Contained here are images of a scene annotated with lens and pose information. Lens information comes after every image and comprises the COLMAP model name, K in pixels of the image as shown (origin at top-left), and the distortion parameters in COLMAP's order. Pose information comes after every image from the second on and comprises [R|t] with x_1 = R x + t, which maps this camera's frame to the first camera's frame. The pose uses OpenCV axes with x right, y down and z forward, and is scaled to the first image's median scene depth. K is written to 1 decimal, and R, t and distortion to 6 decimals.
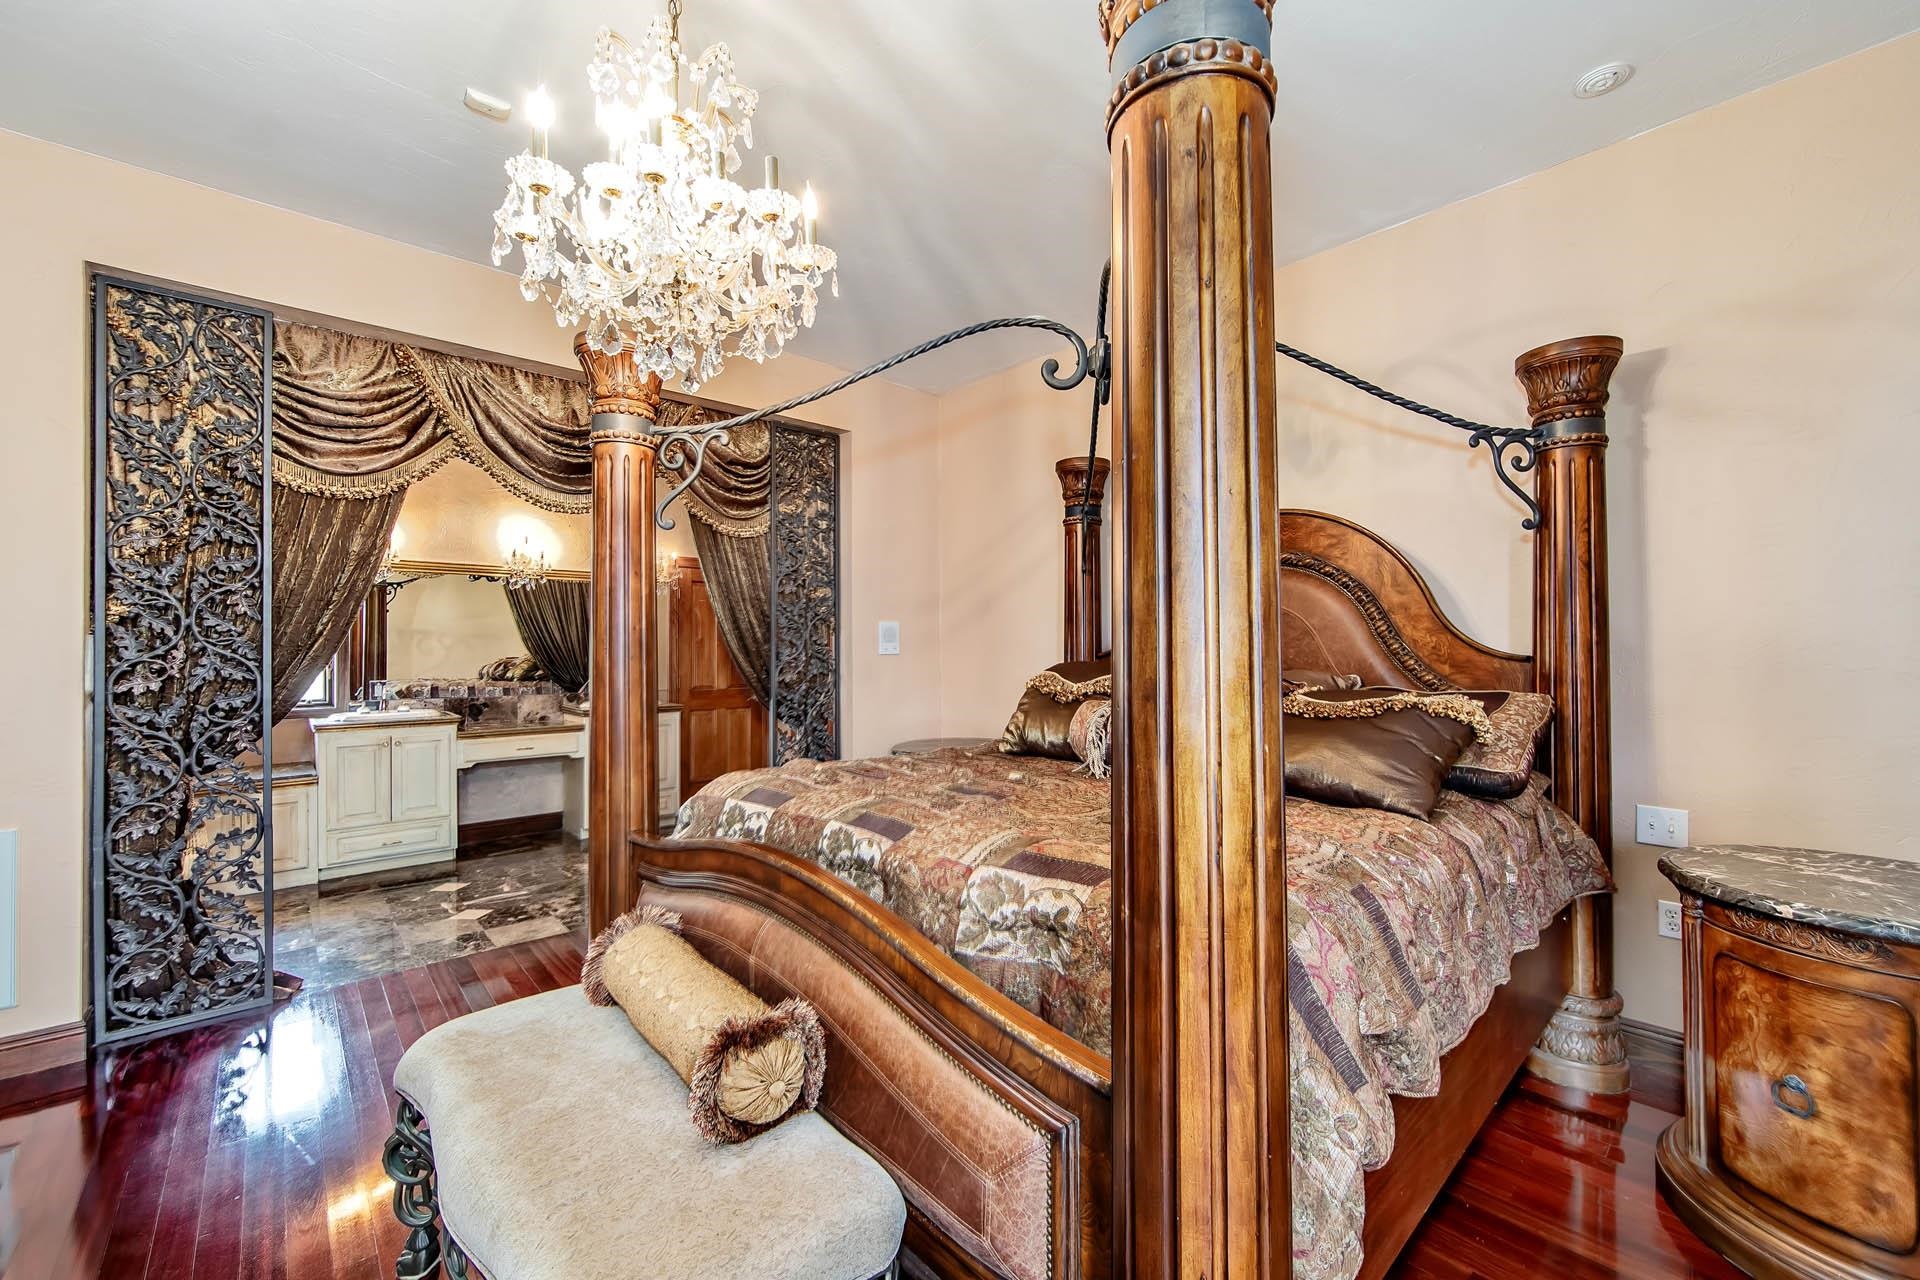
lens RADIAL K [[757.9, 0, 967.2], [0, 757.9, 636.1], [0, 0, 1]] dist [-0.006321, -0.000639]
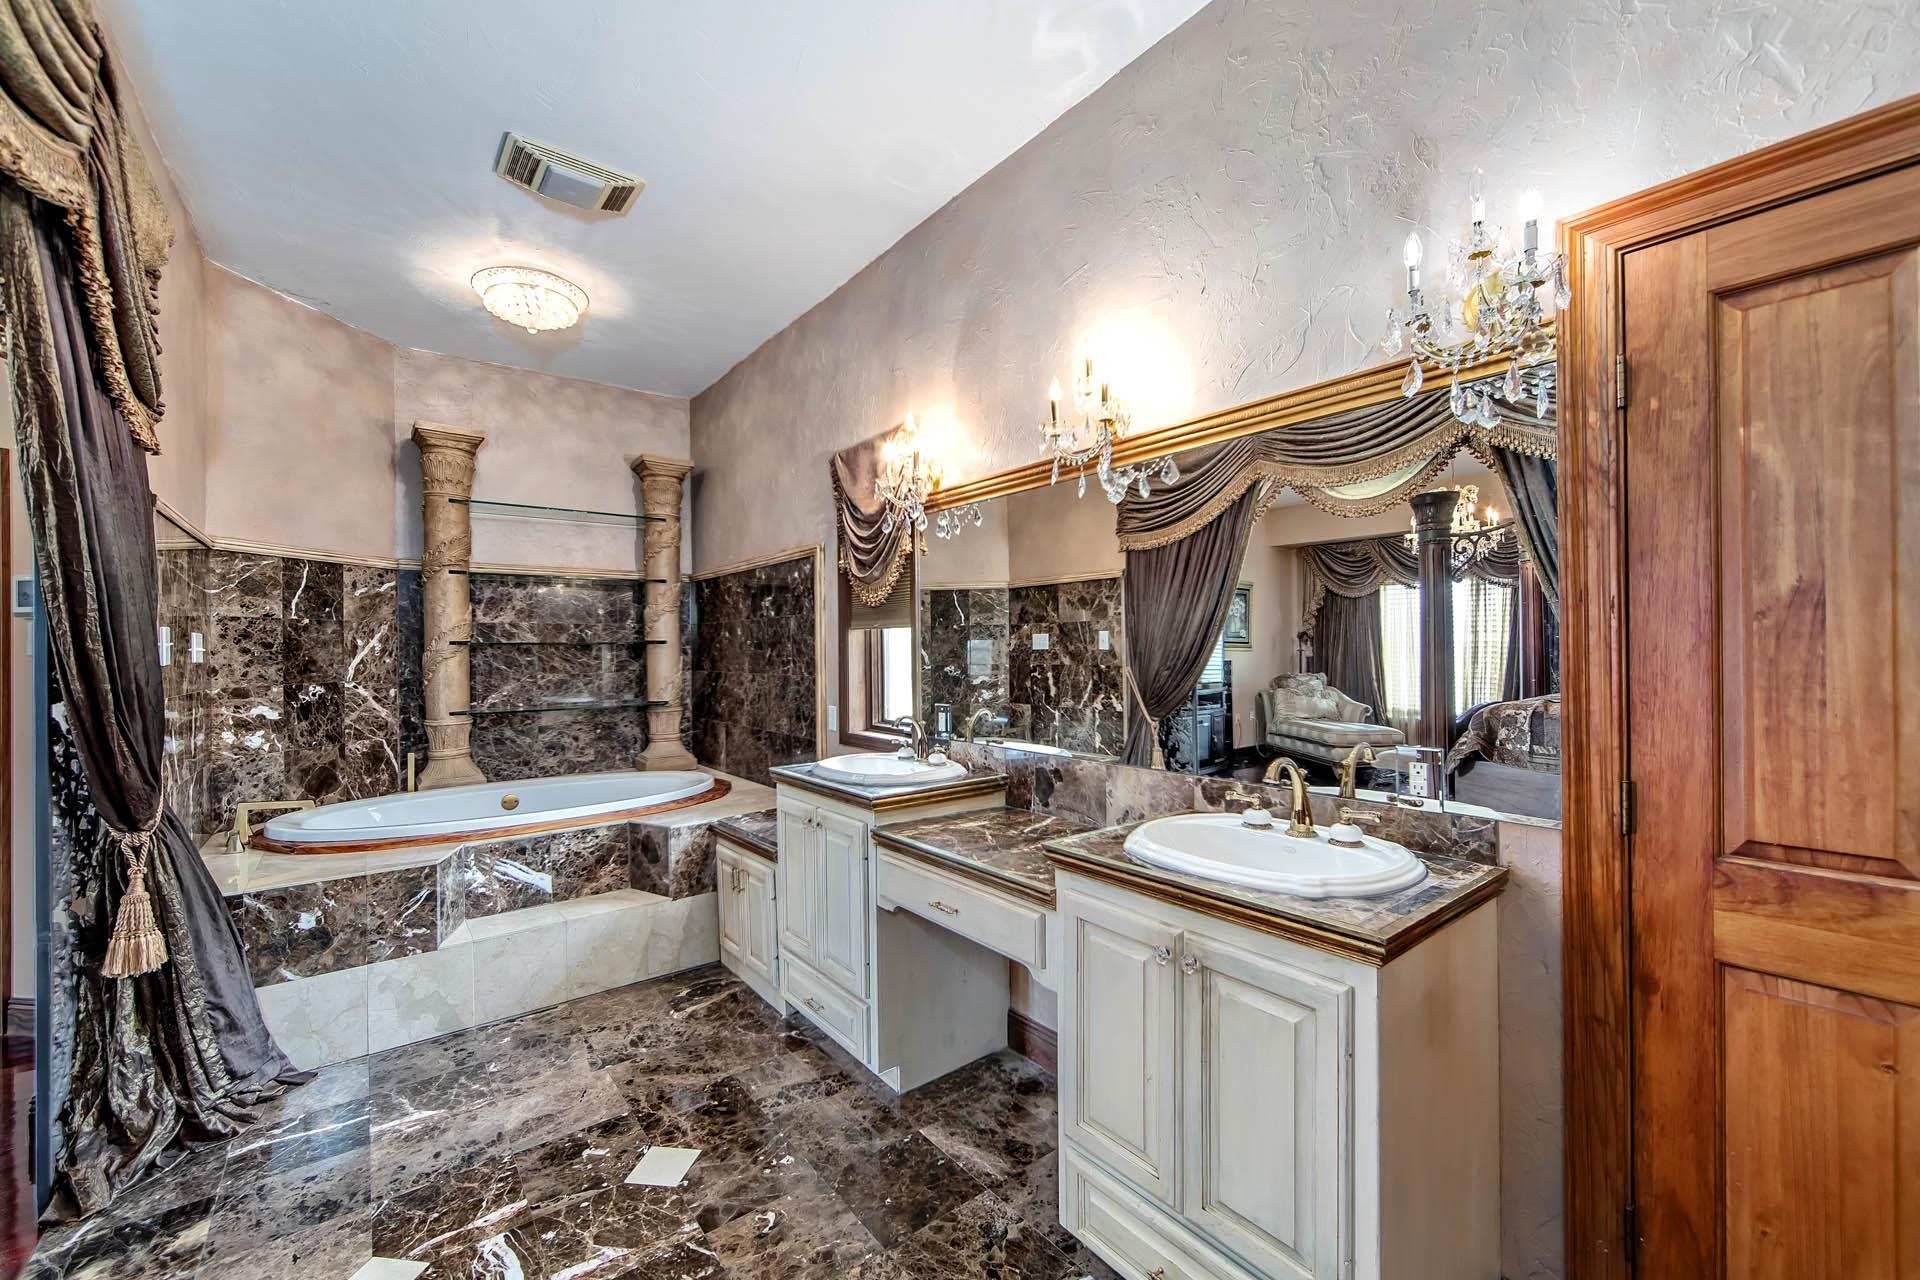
lens RADIAL K [[757.9, 0, 966.4], [0, 757.9, 645.6], [0, 0, 1]] dist [-0.006321, -0.000639]
pose [[-0.051627, -0.006174, -0.998647, -0.249274], [0.019269, 0.999789, -0.007178, 0.023320], [0.998481, -0.019613, -0.051497, 1.309502]]
